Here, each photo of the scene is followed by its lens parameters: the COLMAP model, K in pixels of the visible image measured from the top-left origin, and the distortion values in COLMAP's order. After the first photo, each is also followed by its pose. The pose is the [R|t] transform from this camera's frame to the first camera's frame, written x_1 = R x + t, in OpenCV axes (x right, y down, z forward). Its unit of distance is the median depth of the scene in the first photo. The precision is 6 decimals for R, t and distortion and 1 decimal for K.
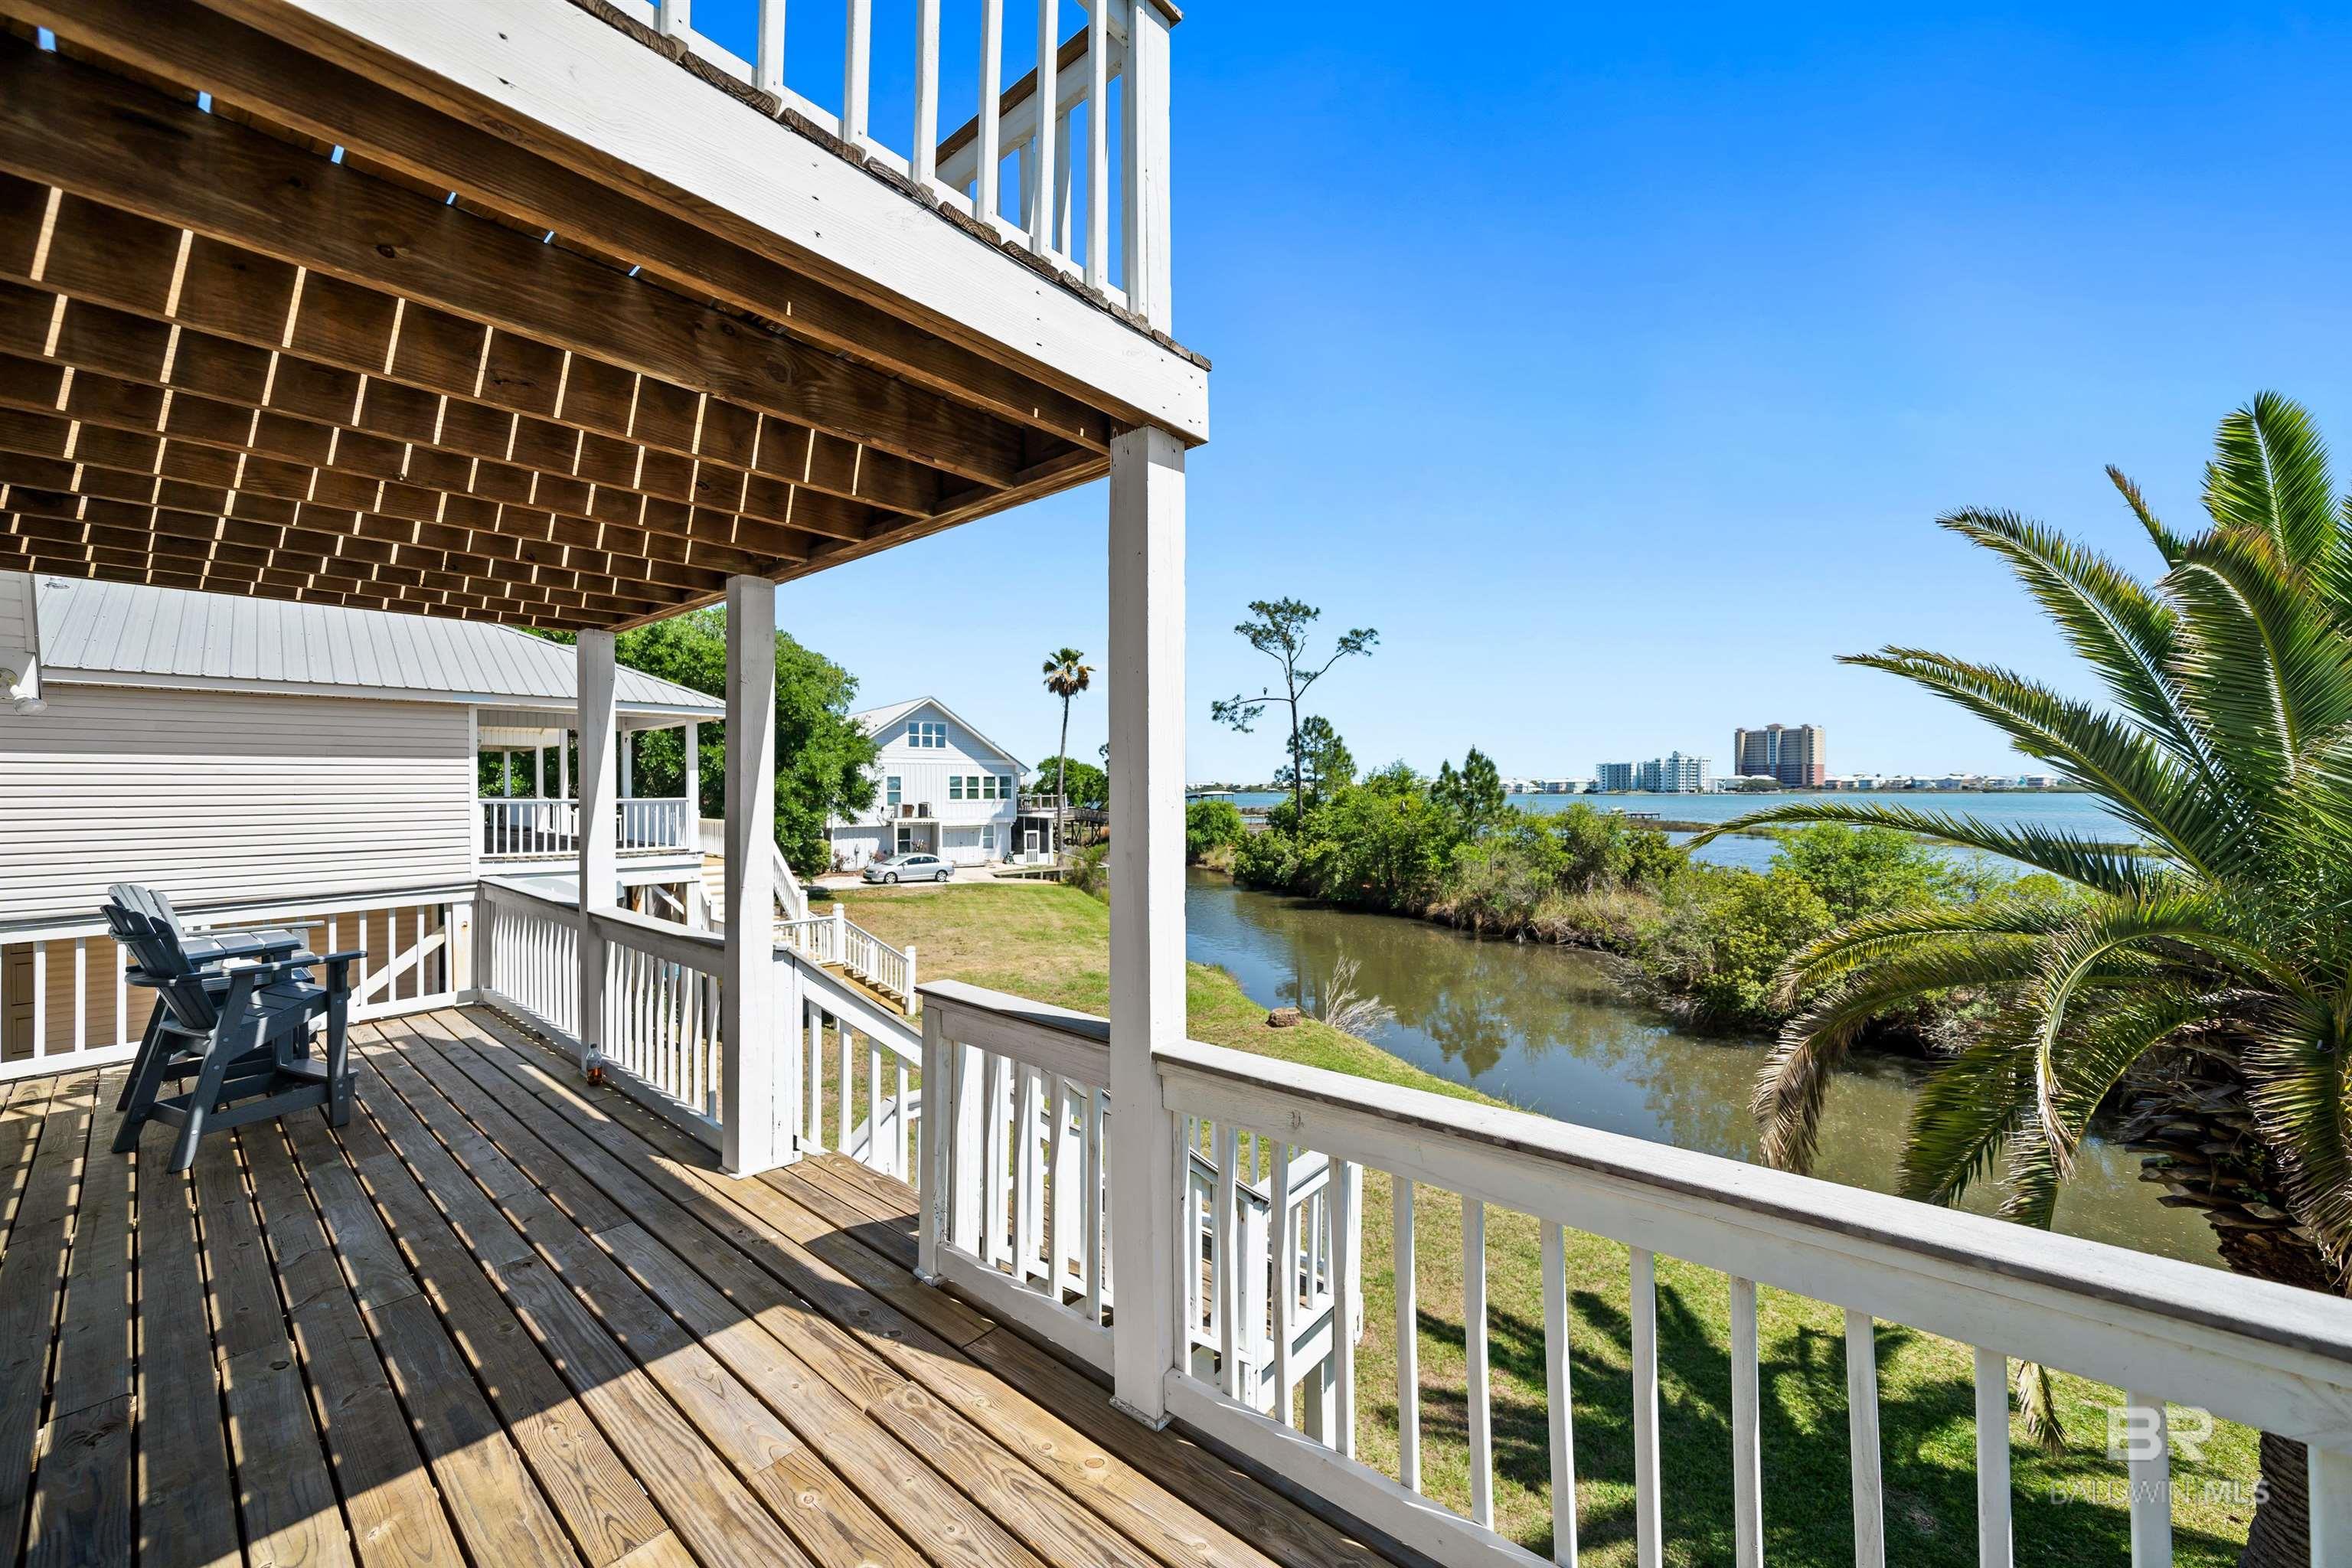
lens RADIAL K [[868.7, 0, 1184.8], [0, 868.7, 789.7], [0, 0, 1]] dist [-0.009491, -0.000190]
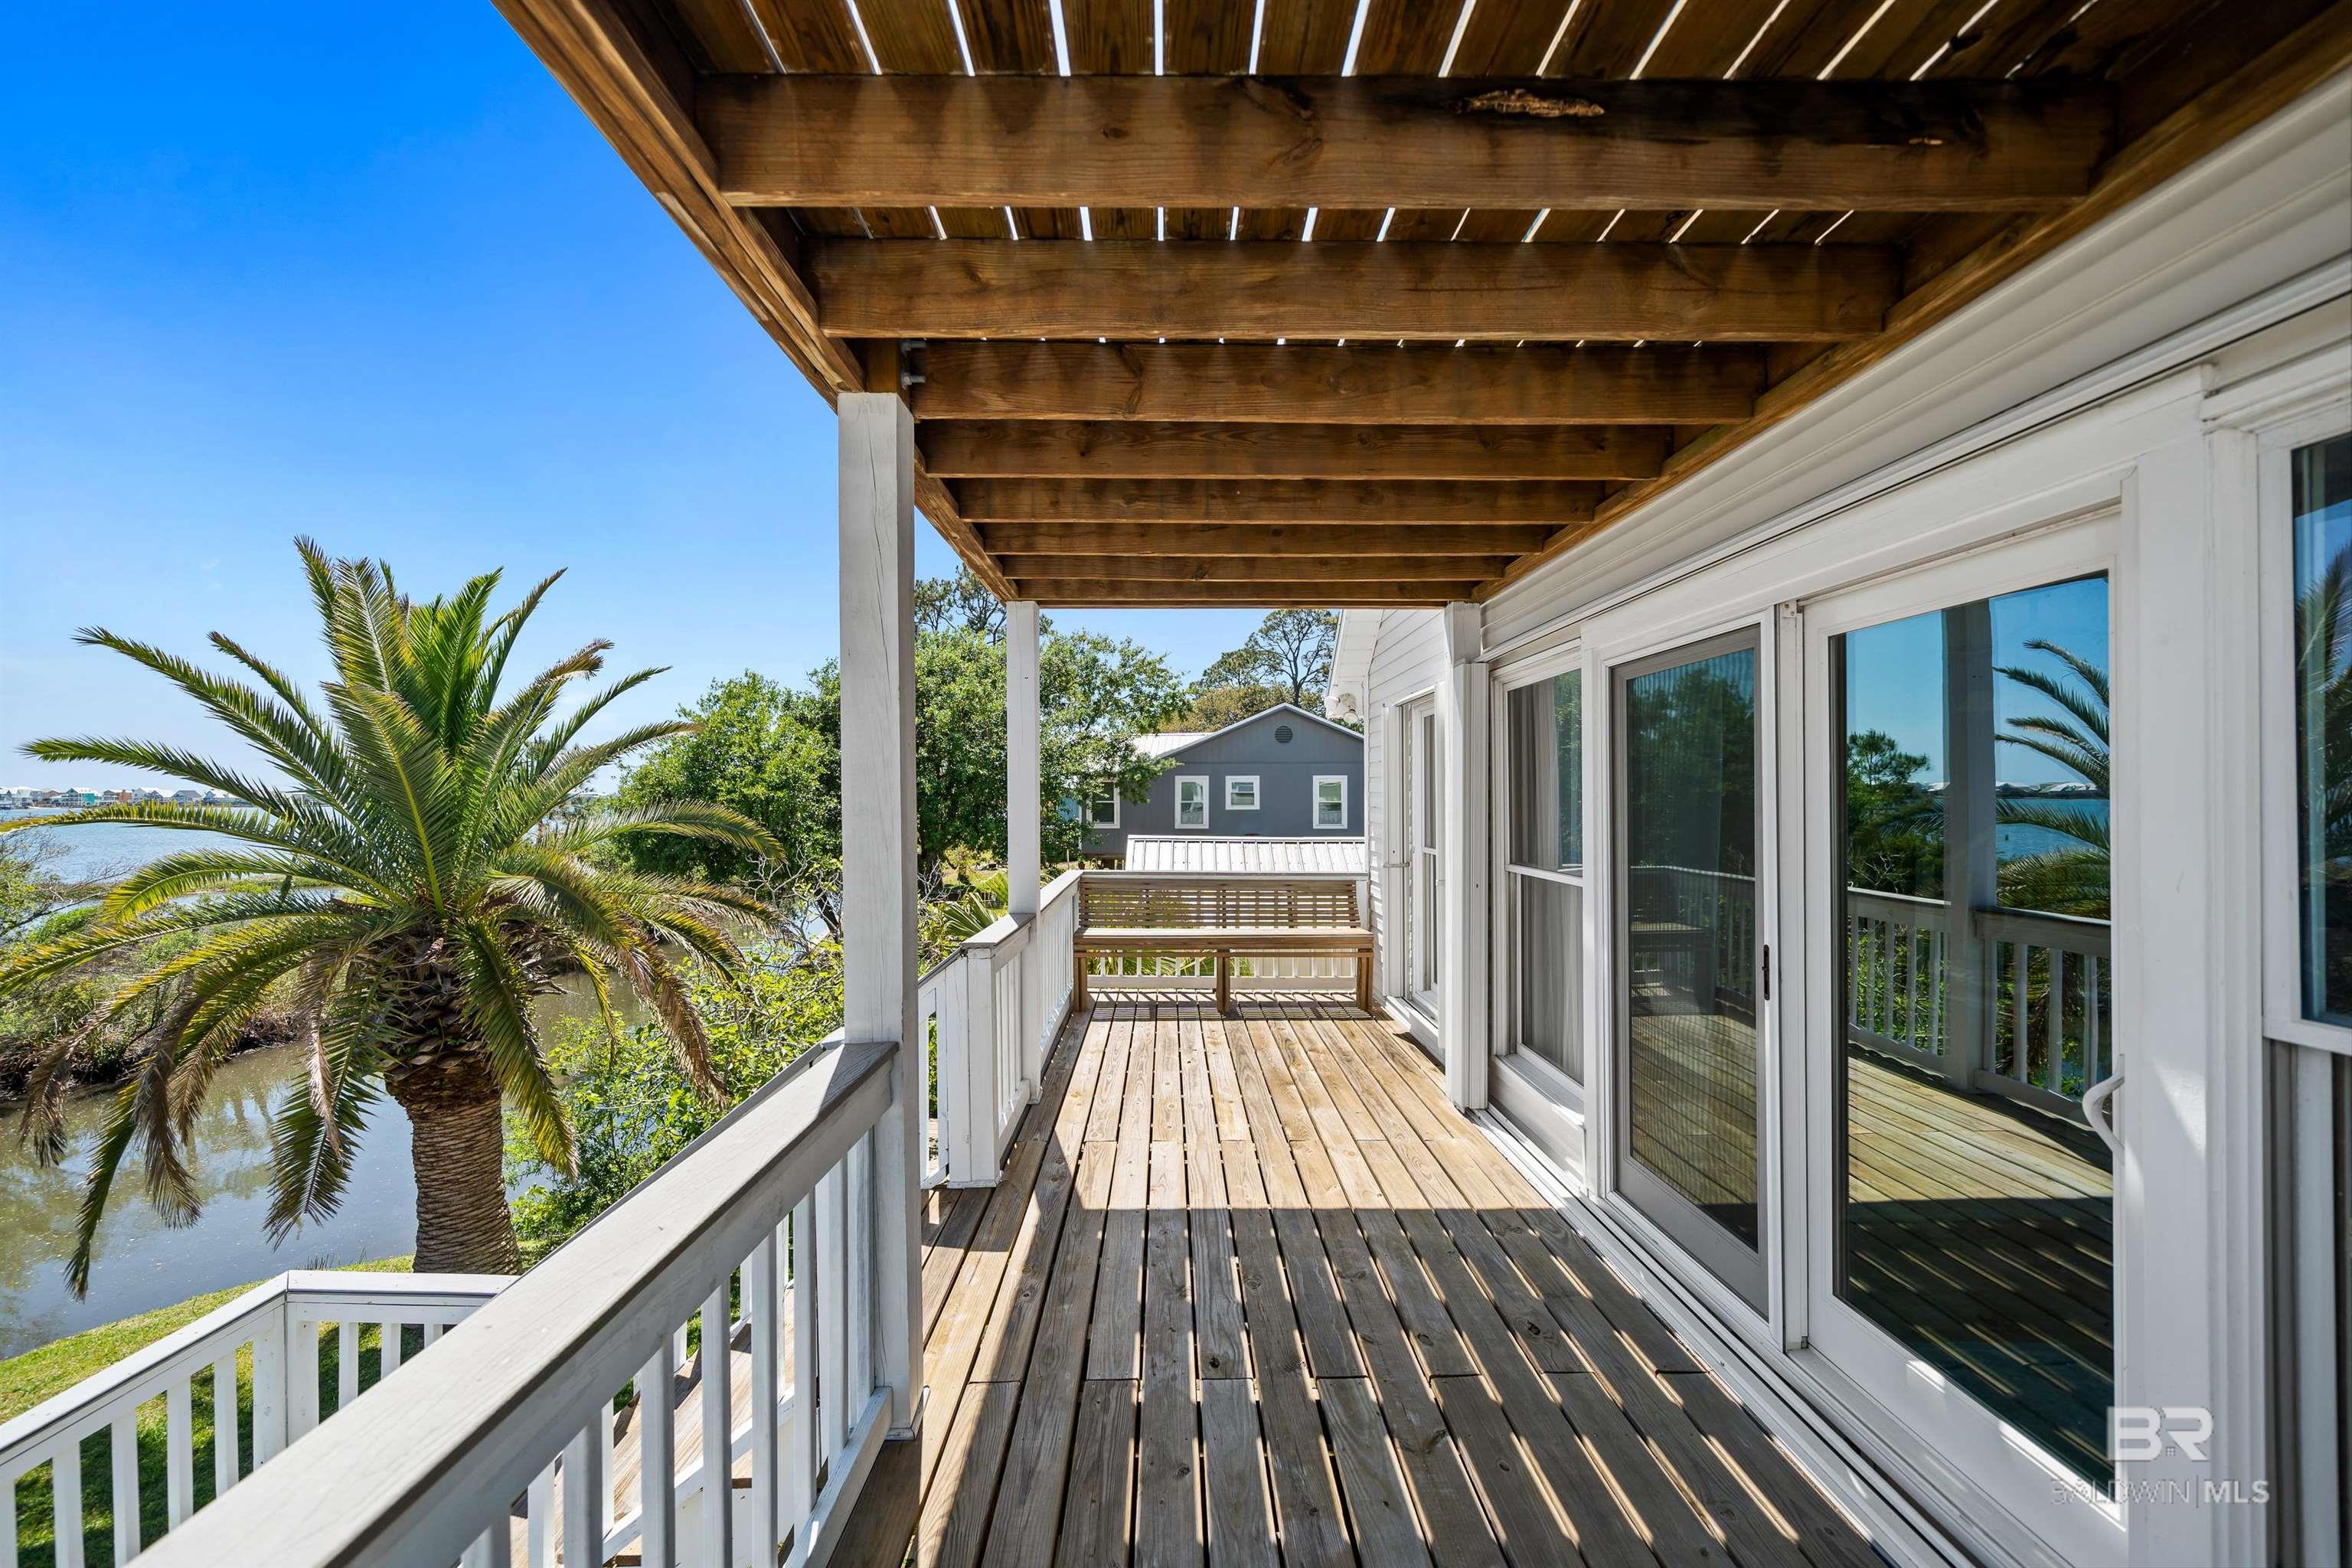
lens RADIAL K [[868.7, 0, 1174.2], [0, 868.7, 794.5], [0, 0, 1]] dist [-0.009491, -0.000190]
pose [[-0.643353, 0.008886, 0.765518, -0.087241], [0.005015, 0.999960, -0.007393, 0.002127], [-0.765553, -0.000918, -0.643372, 0.099377]]
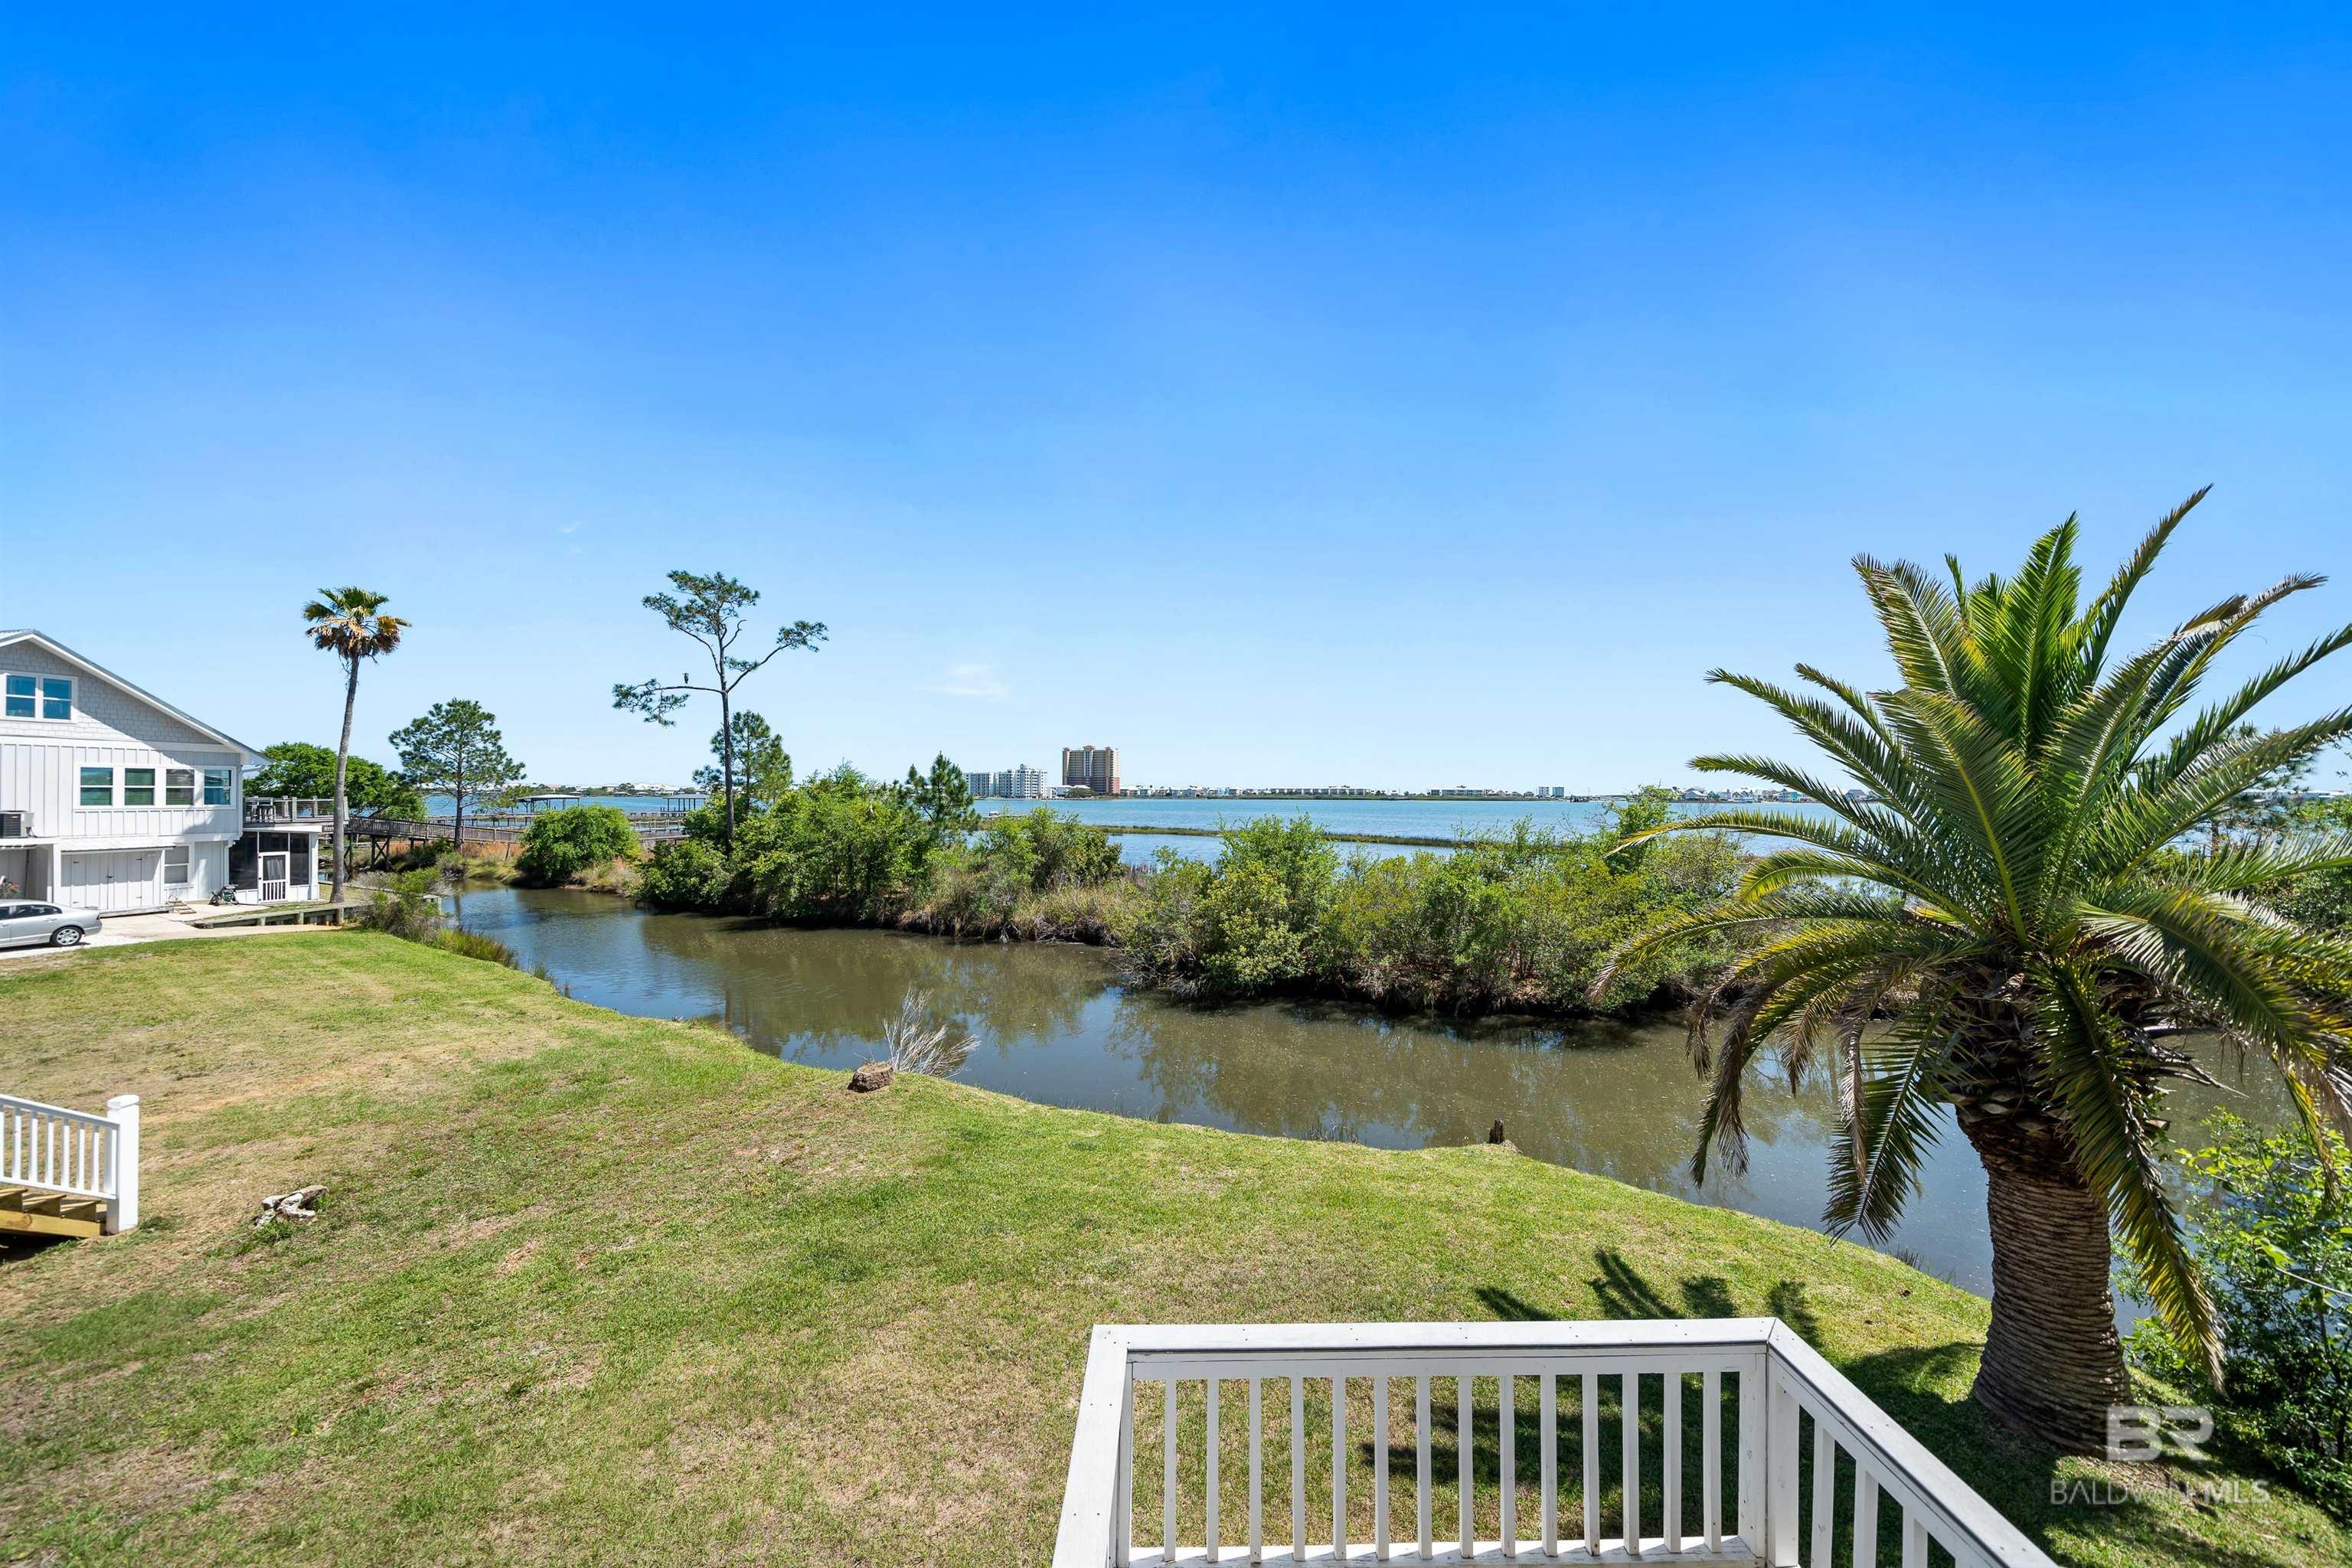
lens RADIAL K [[803.4, 0, 1183.5], [0, 803.4, 786.1], [0, 0, 1]] dist [-0.004208, -0.000531]
pose [[0.755096, 0.013747, 0.655470, -0.060268], [-0.006836, 0.999891, -0.013095, -0.000153], [-0.655579, 0.005407, 0.755107, 0.091767]]
